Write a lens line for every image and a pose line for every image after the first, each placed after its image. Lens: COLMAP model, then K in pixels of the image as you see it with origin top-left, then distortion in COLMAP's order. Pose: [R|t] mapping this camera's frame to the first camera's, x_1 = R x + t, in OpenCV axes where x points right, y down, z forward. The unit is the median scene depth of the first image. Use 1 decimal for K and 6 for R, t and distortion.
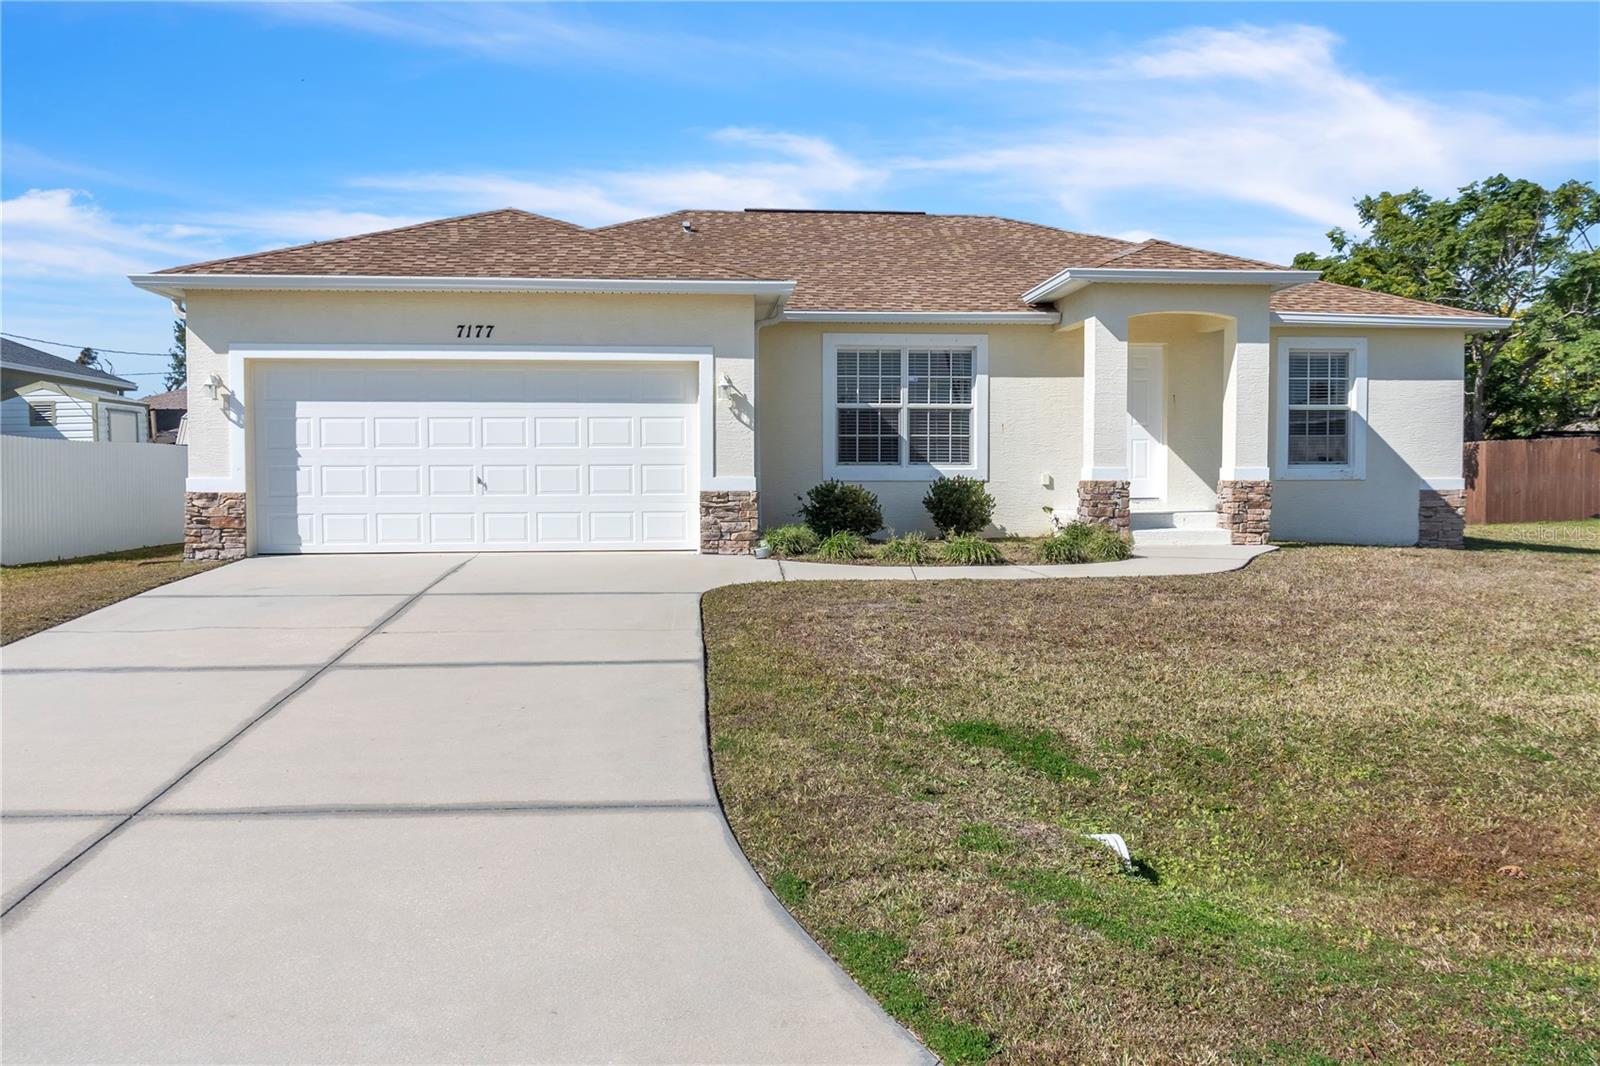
lens RADIAL K [[1388.1, 0, 813.4], [0, 1388.1, 543.0], [0, 0, 1]] dist [-0.004975, 0.033417]
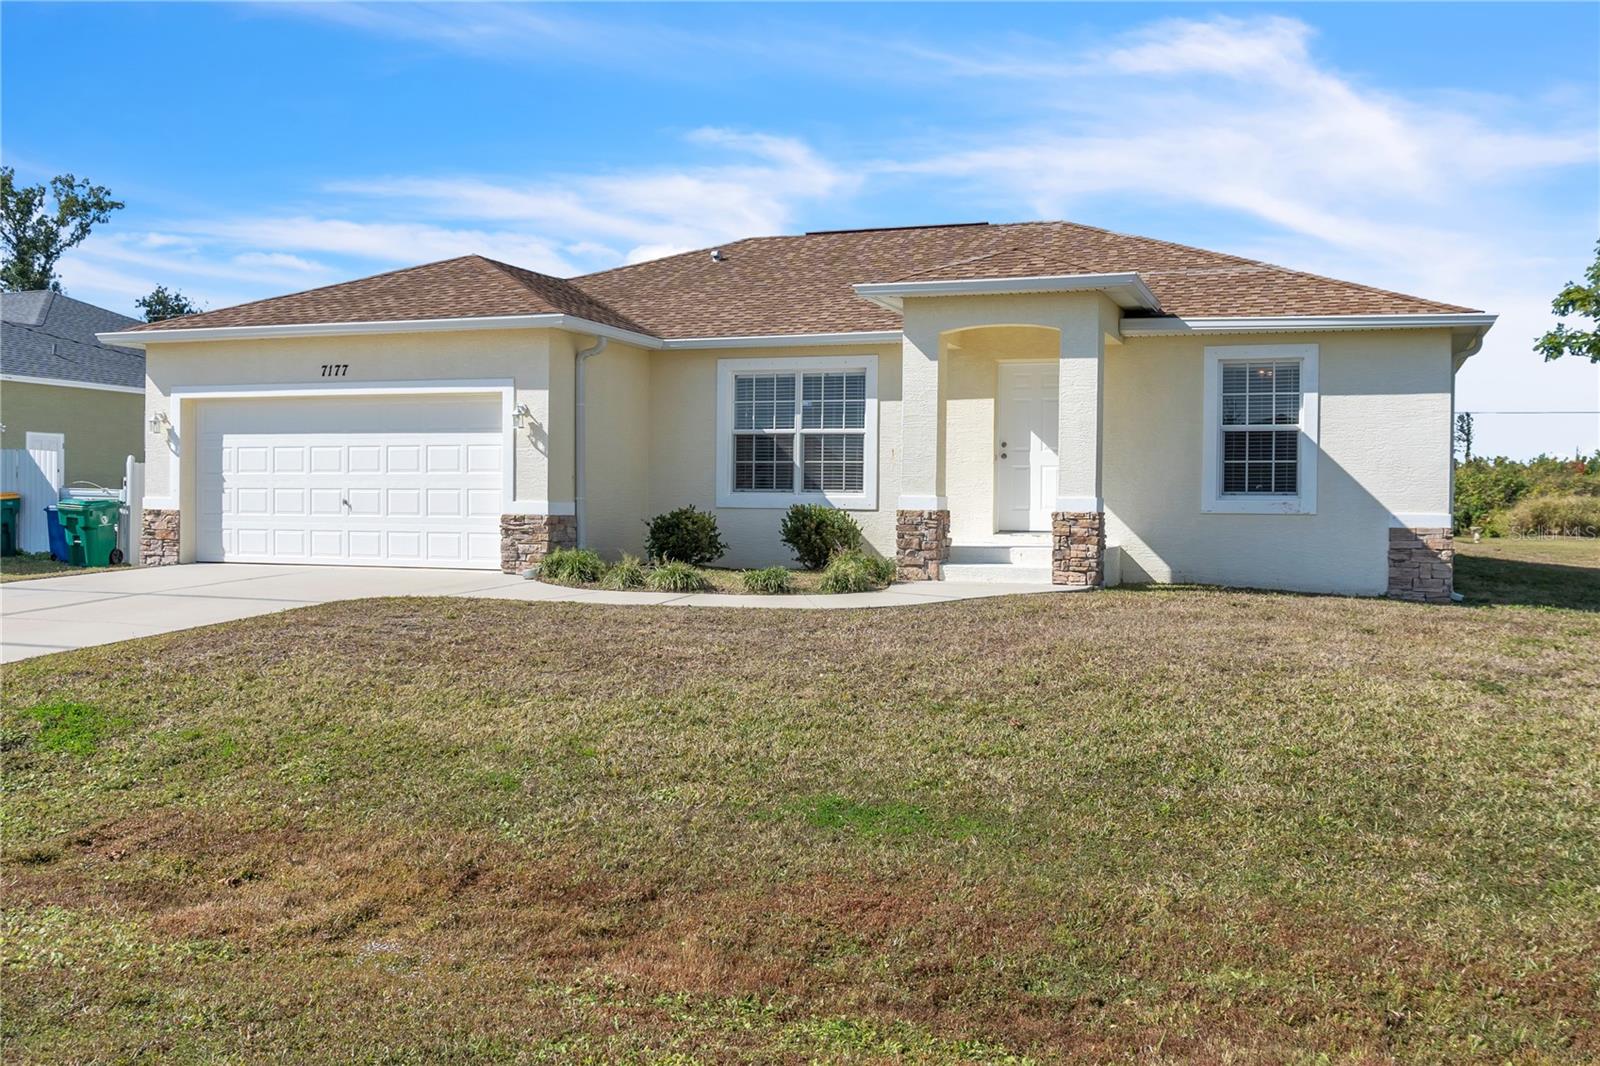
lens RADIAL K [[1511.0, 0, 797.6], [0, 1511.0, 526.3], [0, 0, 1]] dist [-0.020626, 0.000000]
pose [[0.896205, 0.017484, -0.443295, 0.551699], [-0.033389, 0.999047, -0.028100, -0.003042], [0.442381, 0.039985, 0.895935, 0.060665]]
